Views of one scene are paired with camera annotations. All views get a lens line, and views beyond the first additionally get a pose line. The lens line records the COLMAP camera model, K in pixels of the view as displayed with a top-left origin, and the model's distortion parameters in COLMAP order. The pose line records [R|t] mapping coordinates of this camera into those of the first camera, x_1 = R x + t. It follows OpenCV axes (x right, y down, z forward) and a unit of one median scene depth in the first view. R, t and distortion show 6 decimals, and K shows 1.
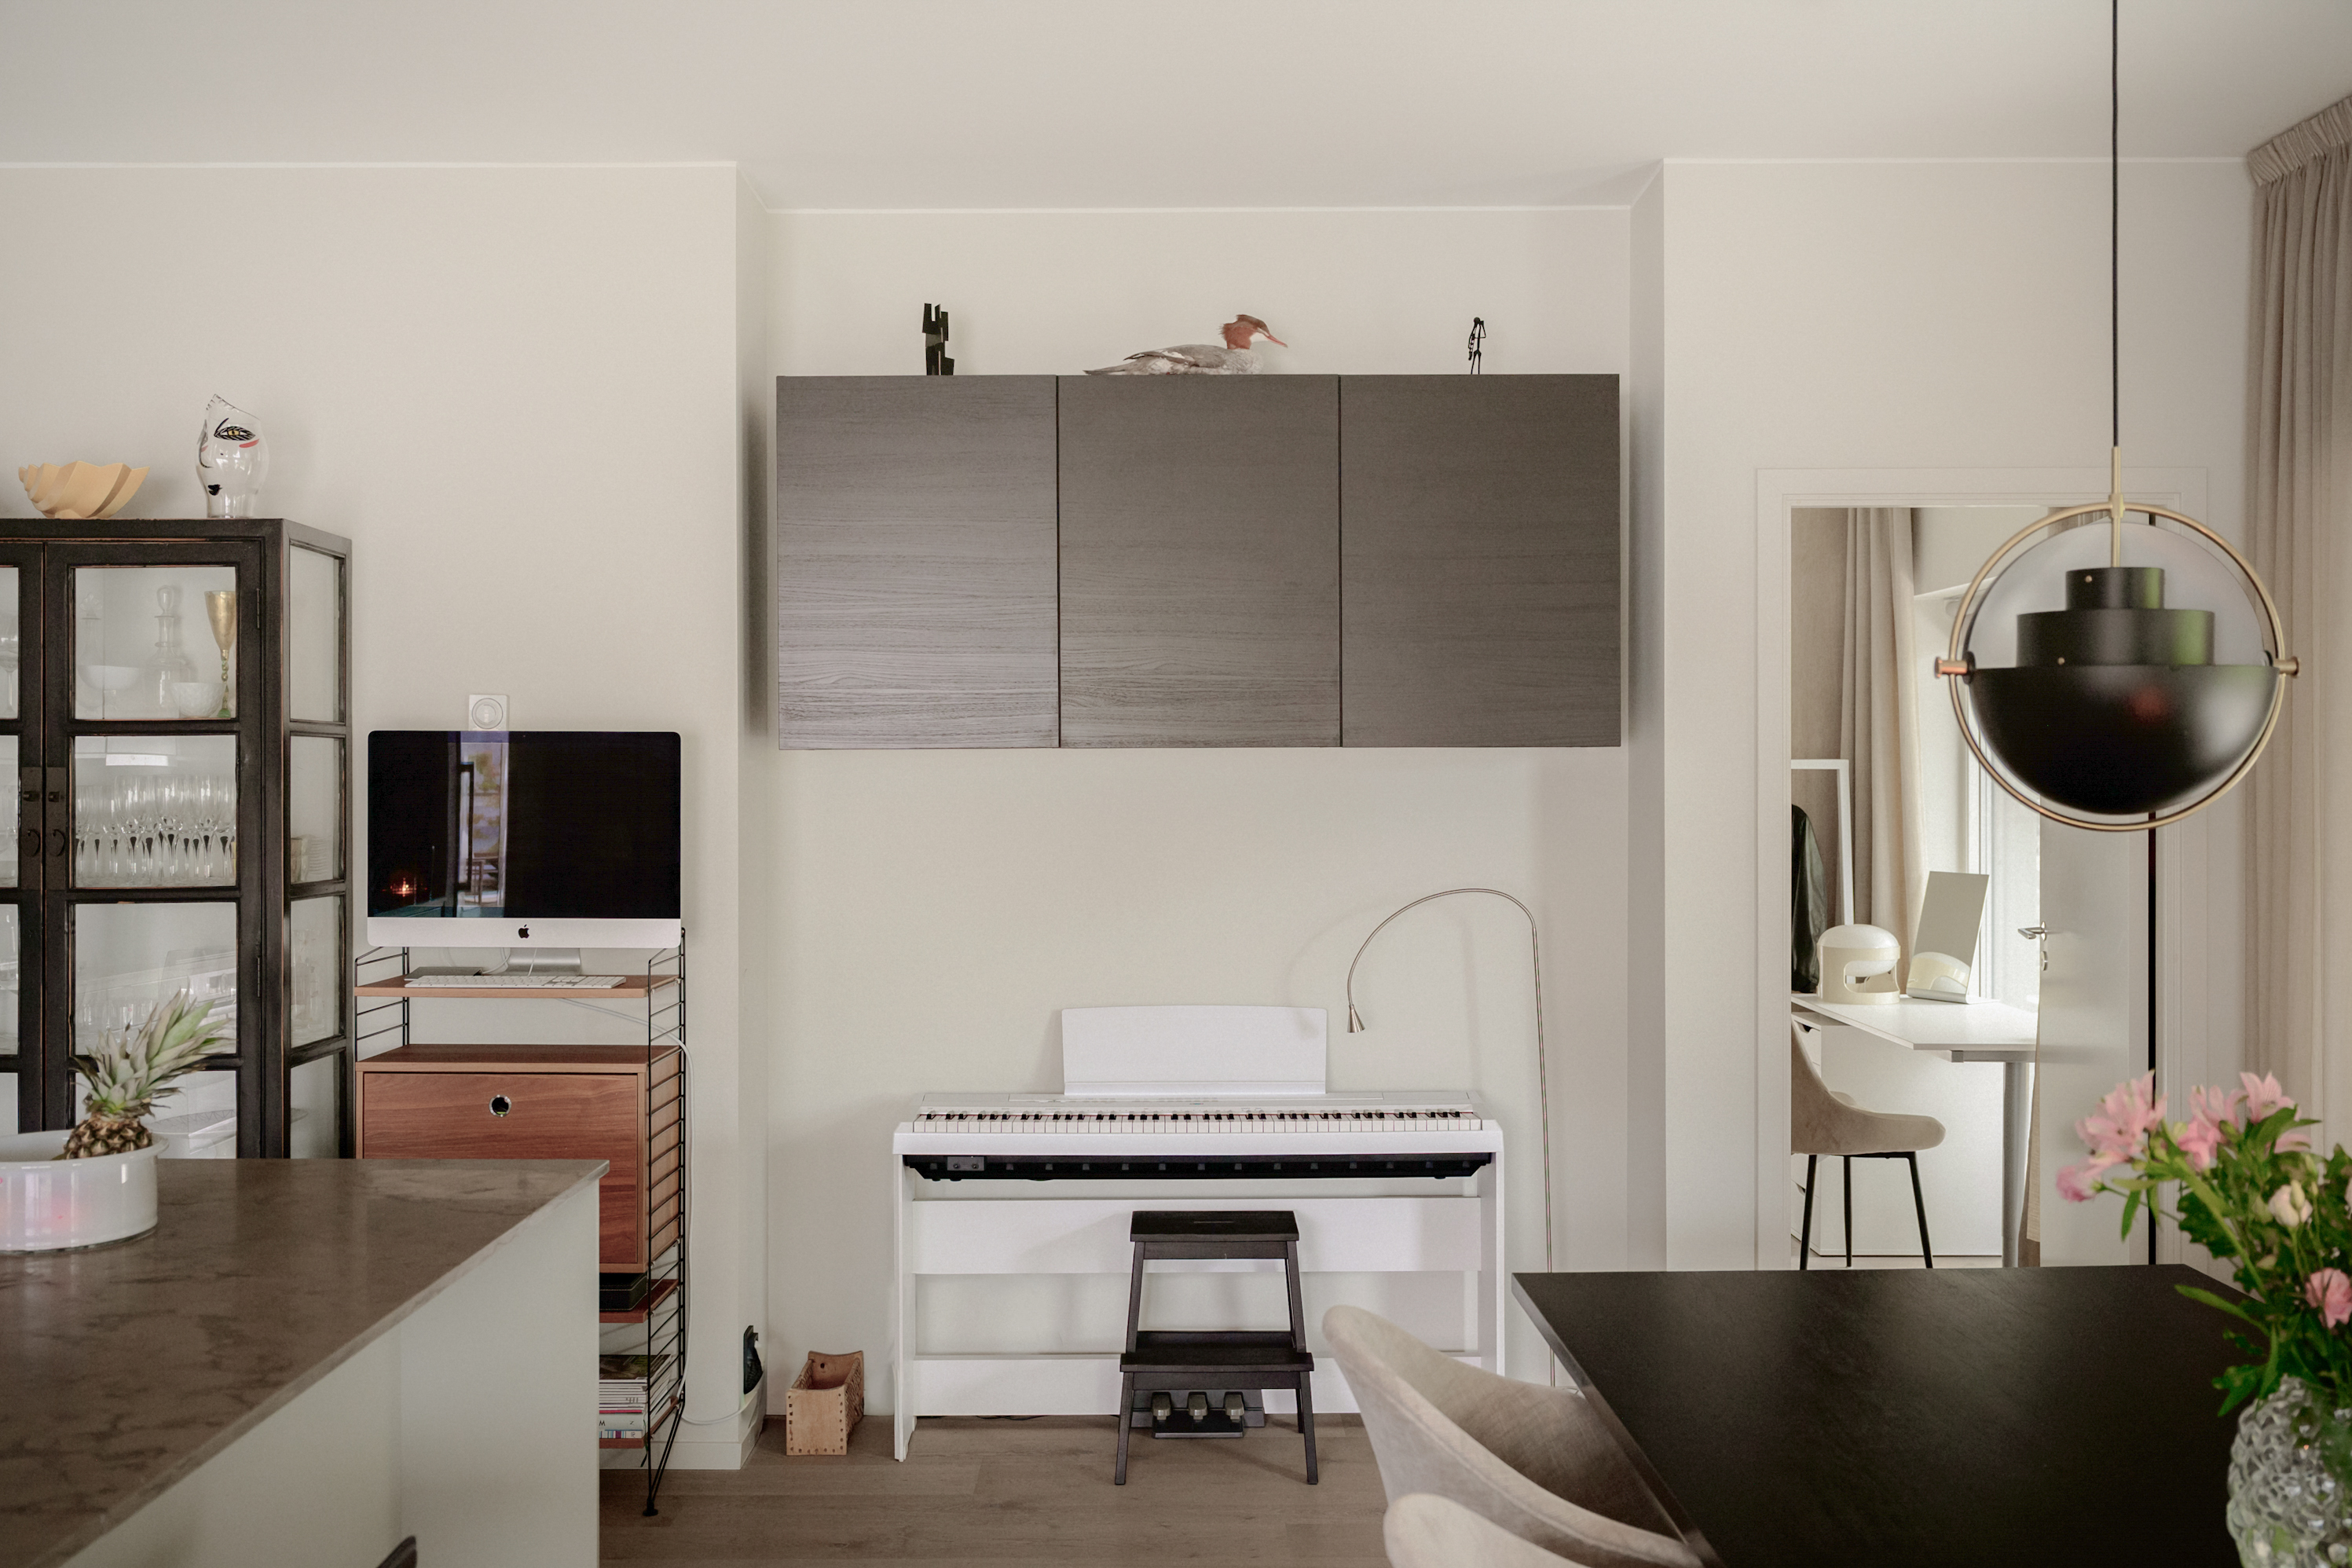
lens RADIAL K [[2200.3, 0, 1175.8], [0, 2200.3, 790.4], [0, 0, 1]] dist [0.016504, 0.000000]
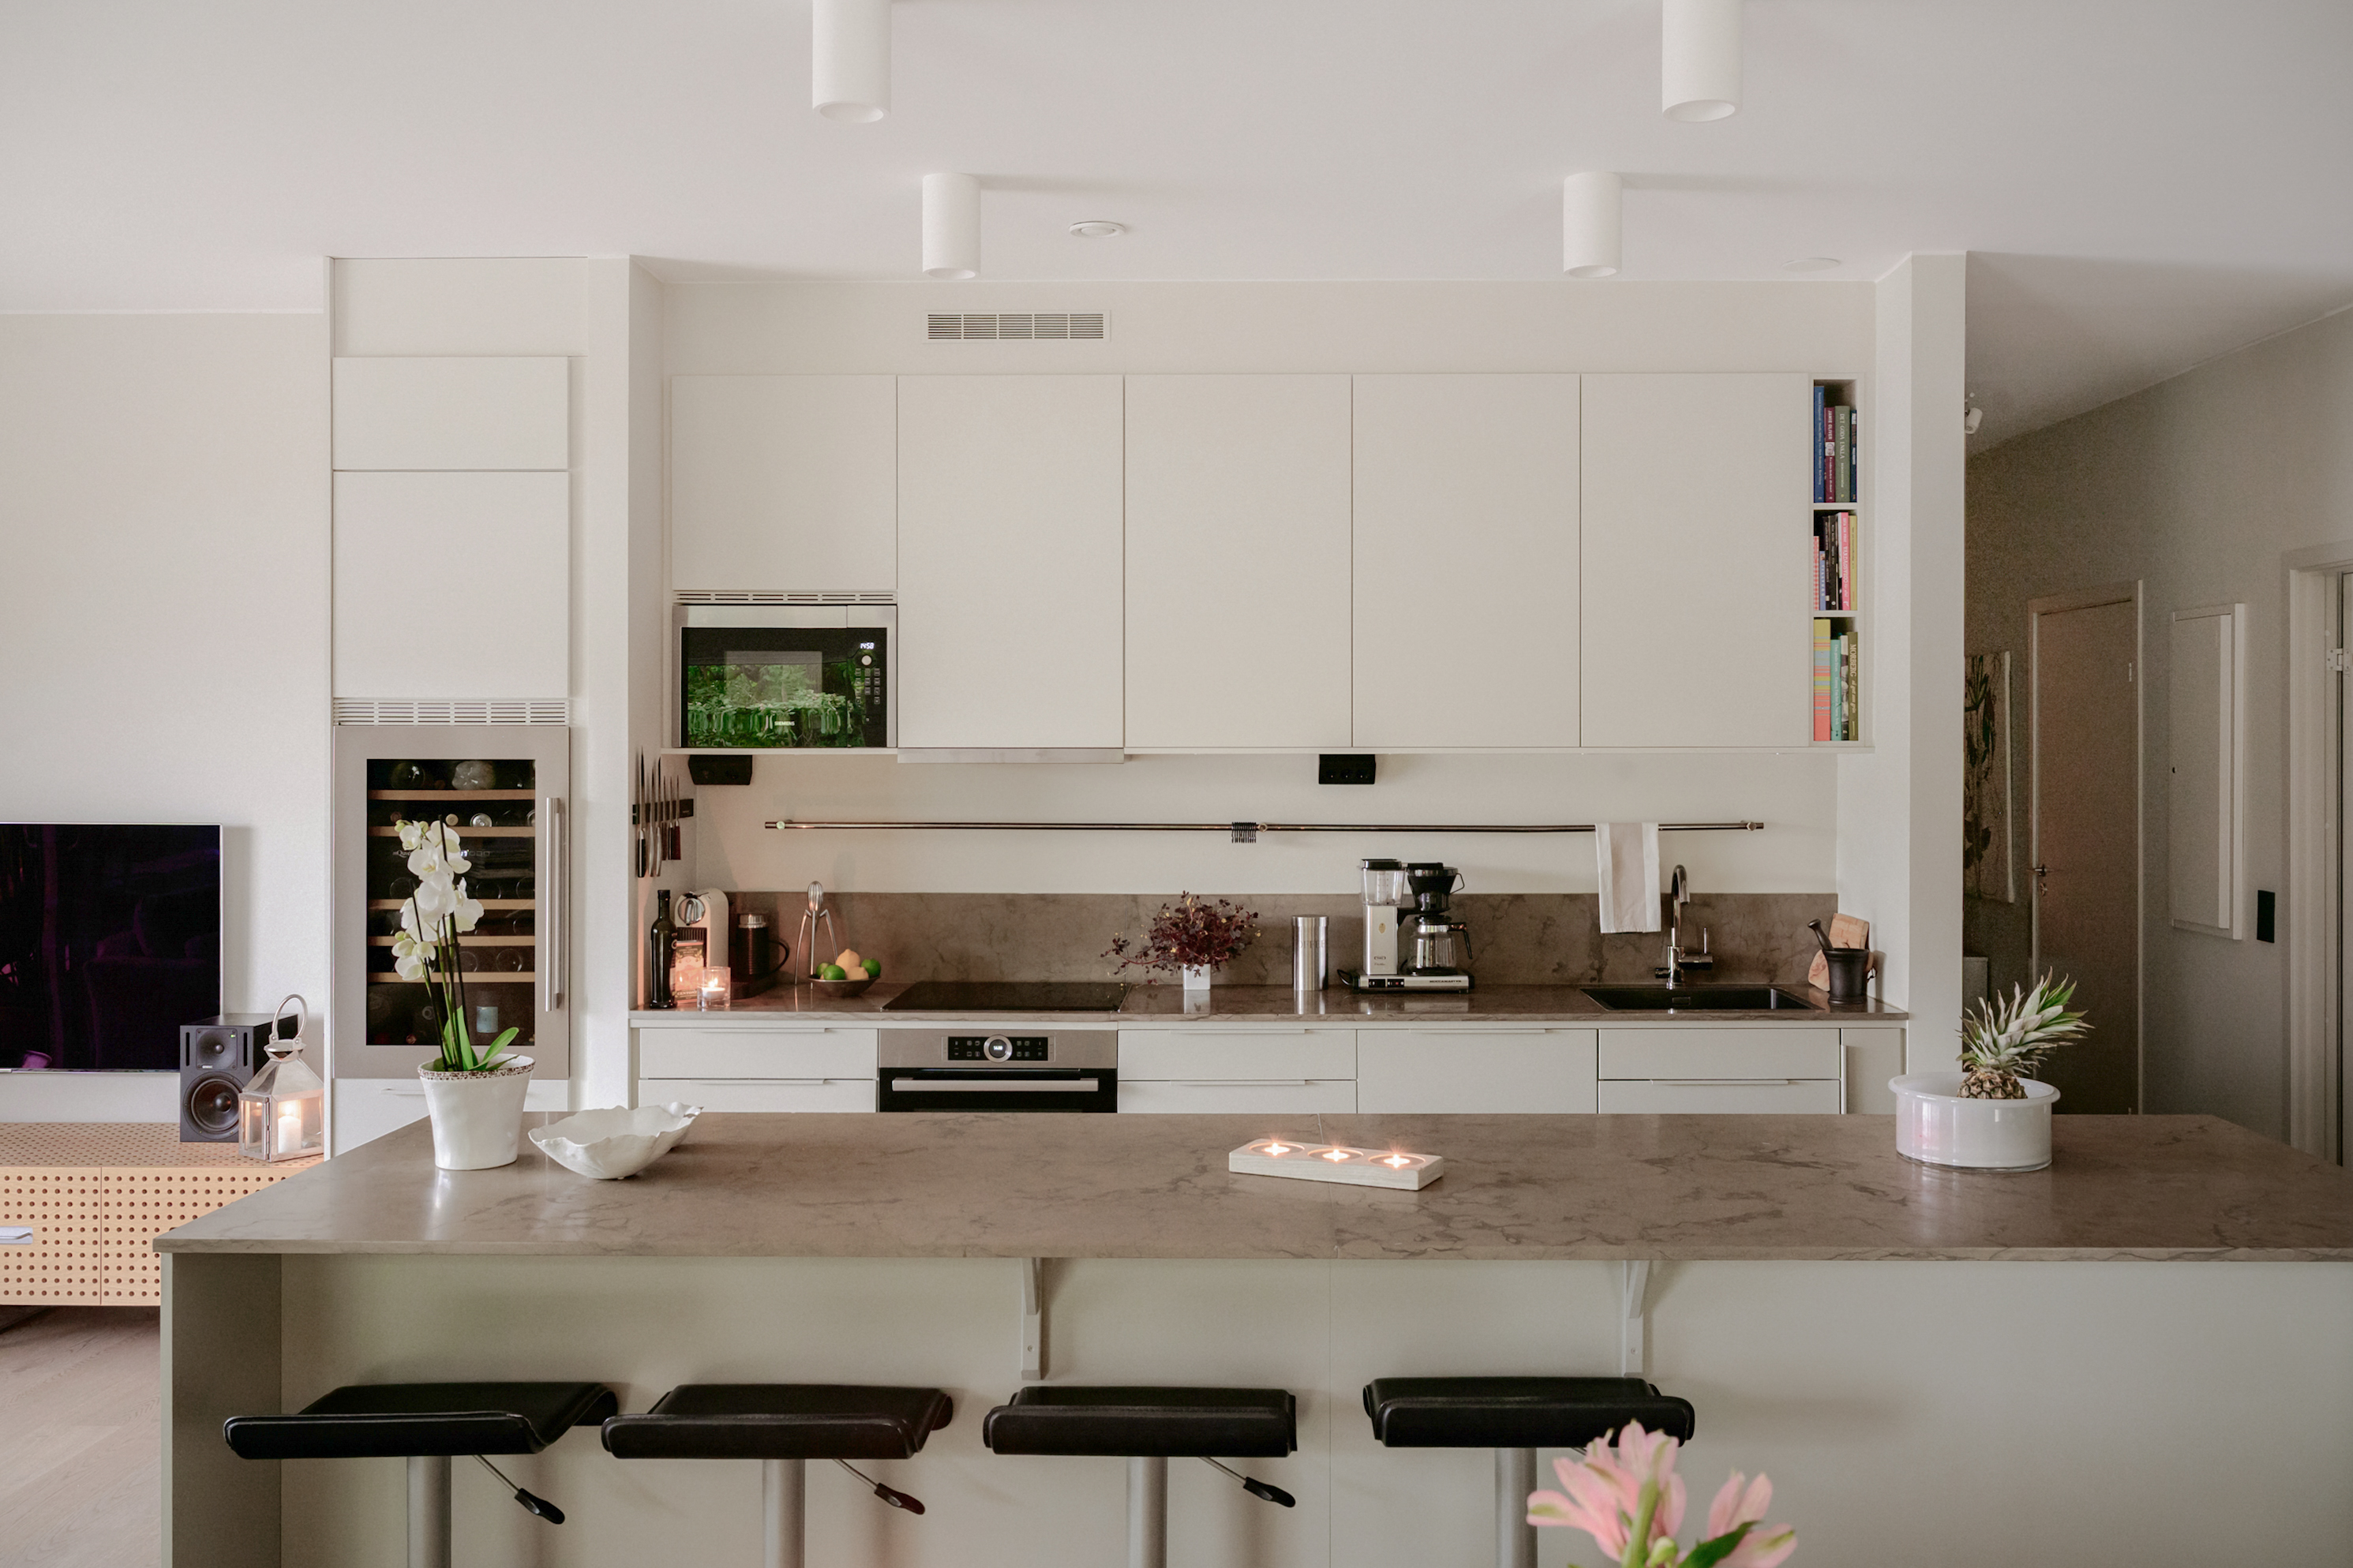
lens RADIAL K [[1924.4, 0, 1144.6], [0, 1924.4, 746.8], [0, 0, 1]] dist [-0.011302, 0.001761]
pose [[-0.032272, -0.000981, -0.999479, 0.388257], [-0.010206, 0.999948, -0.000652, -0.016515], [0.999427, 0.010180, -0.032281, 0.372777]]
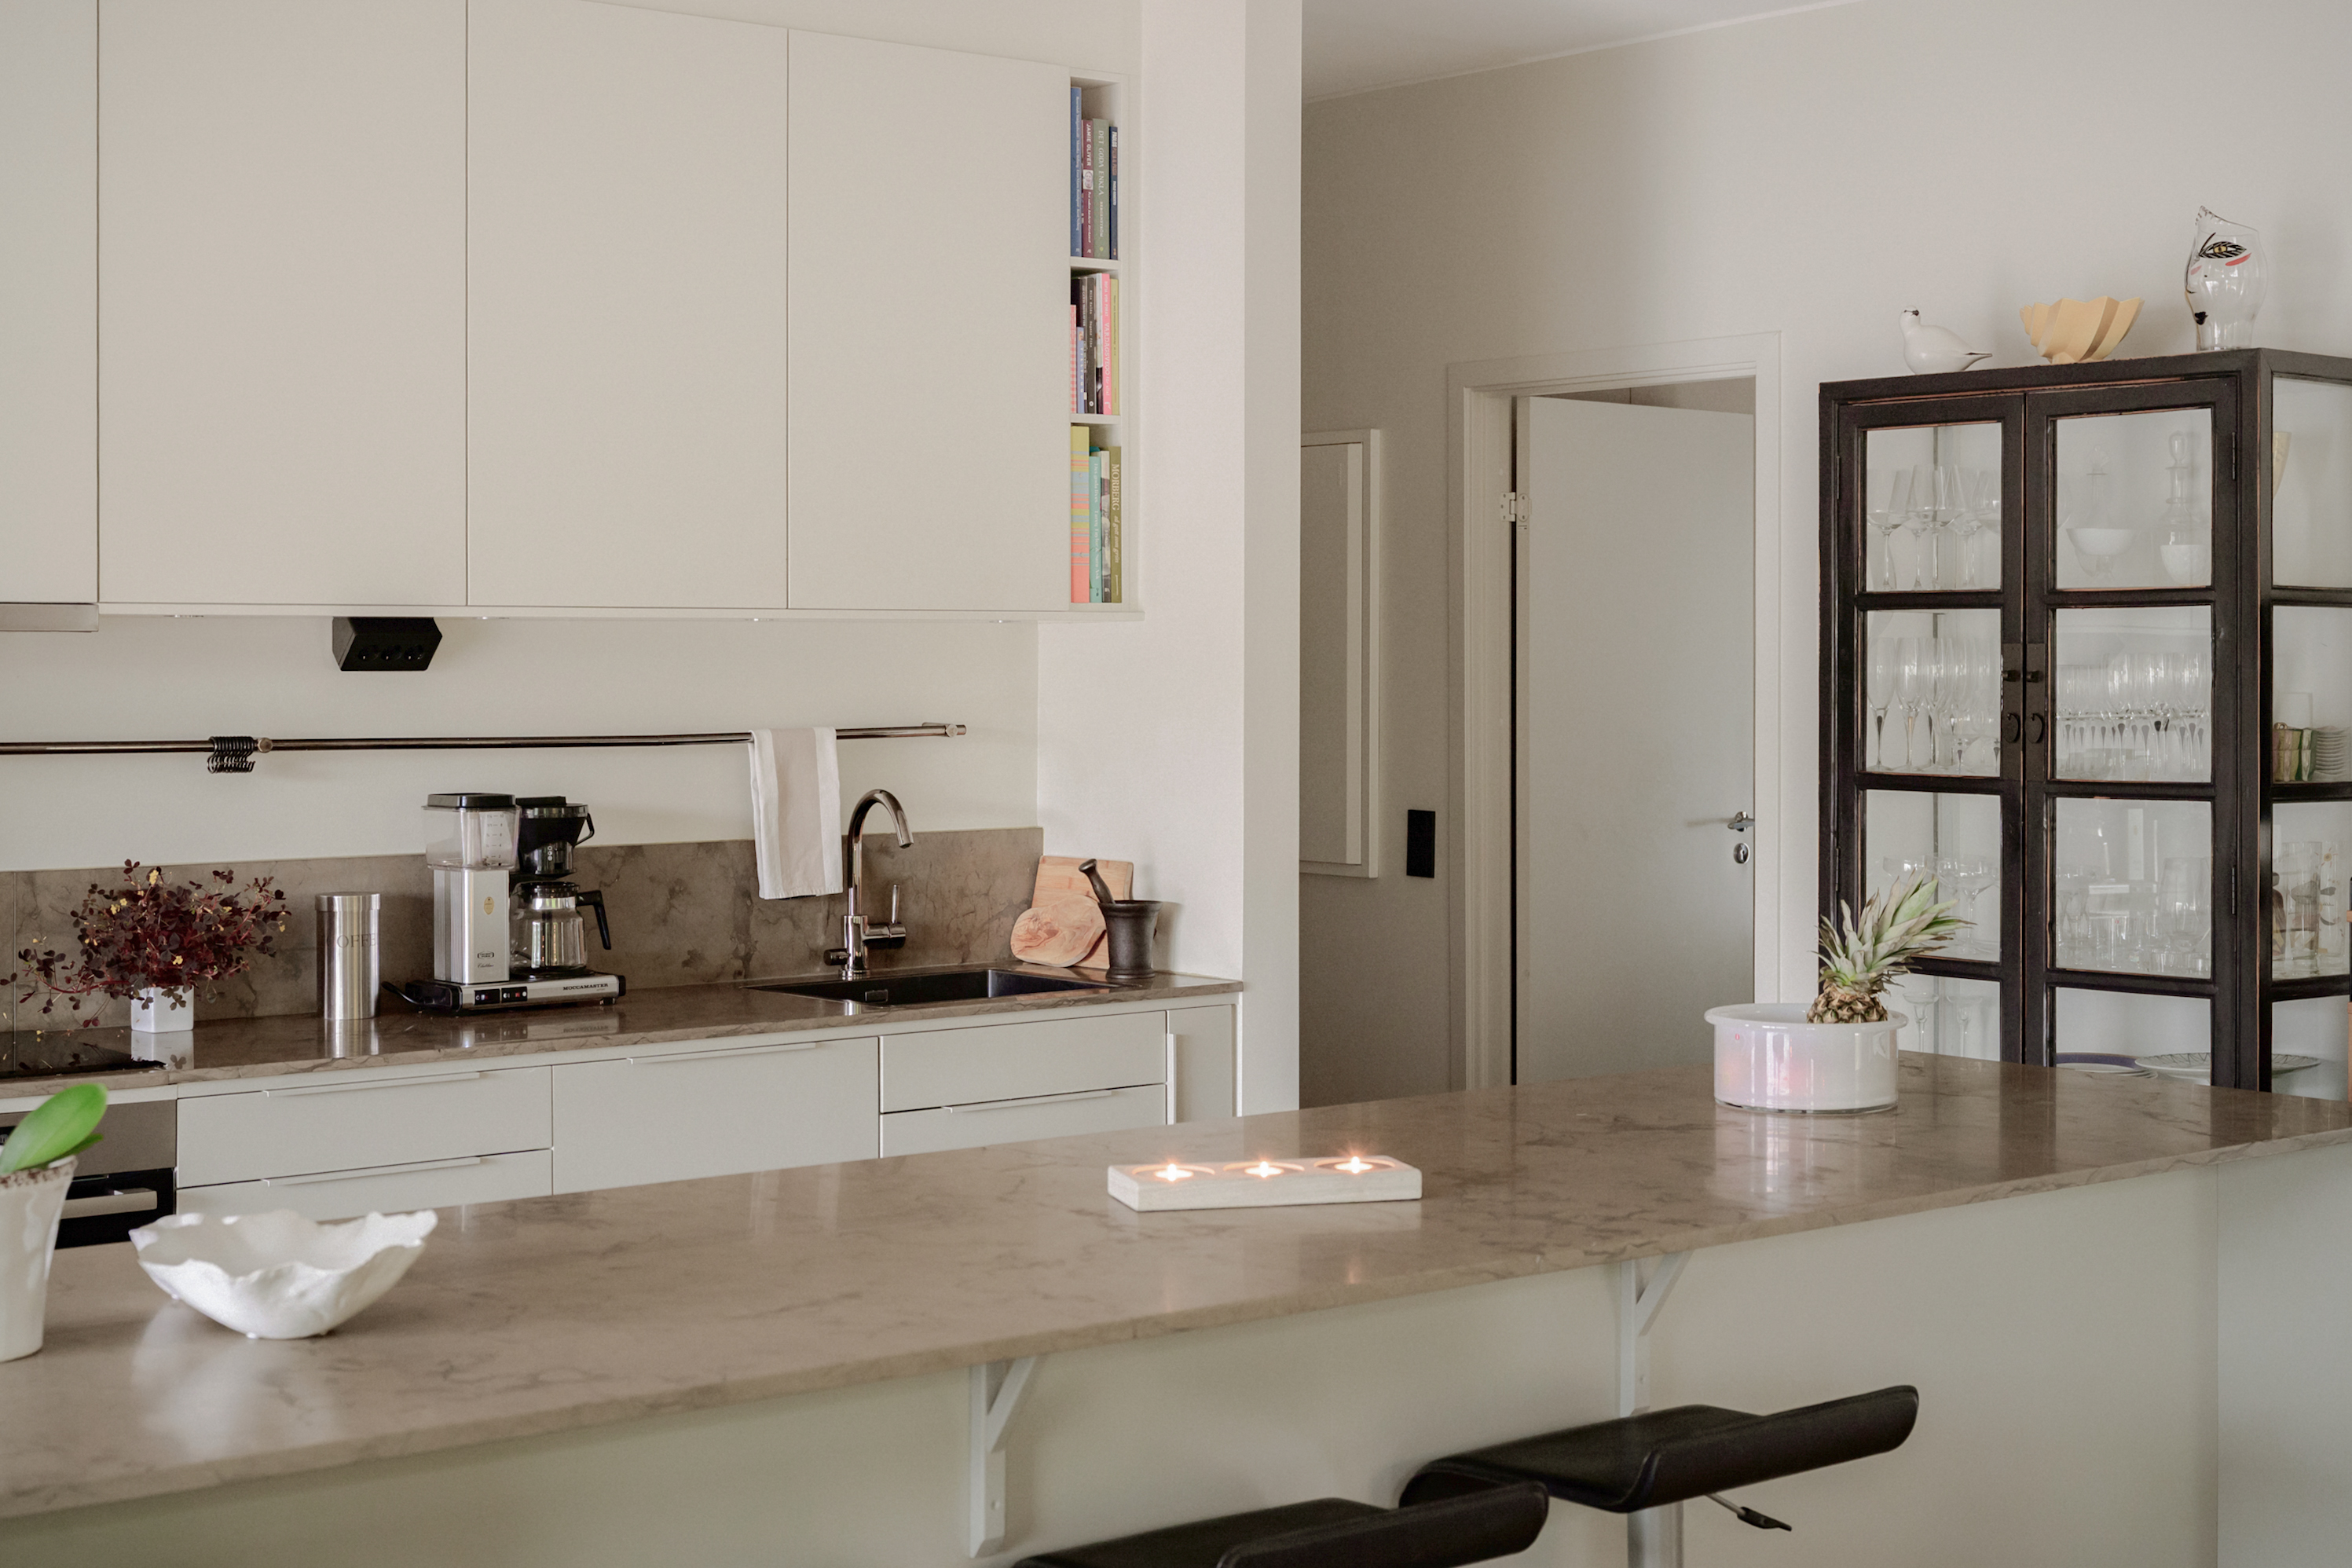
lens RADIAL K [[3381.4, 0, 1179.6], [0, 3381.4, 766.6], [0, 0, 1]] dist [-0.039745, 0.000000]
pose [[0.627150, 0.026713, -0.778440, 0.338788], [-0.009118, 0.999595, 0.026957, 0.005656], [0.778845, -0.009808, 0.627140, -0.127061]]
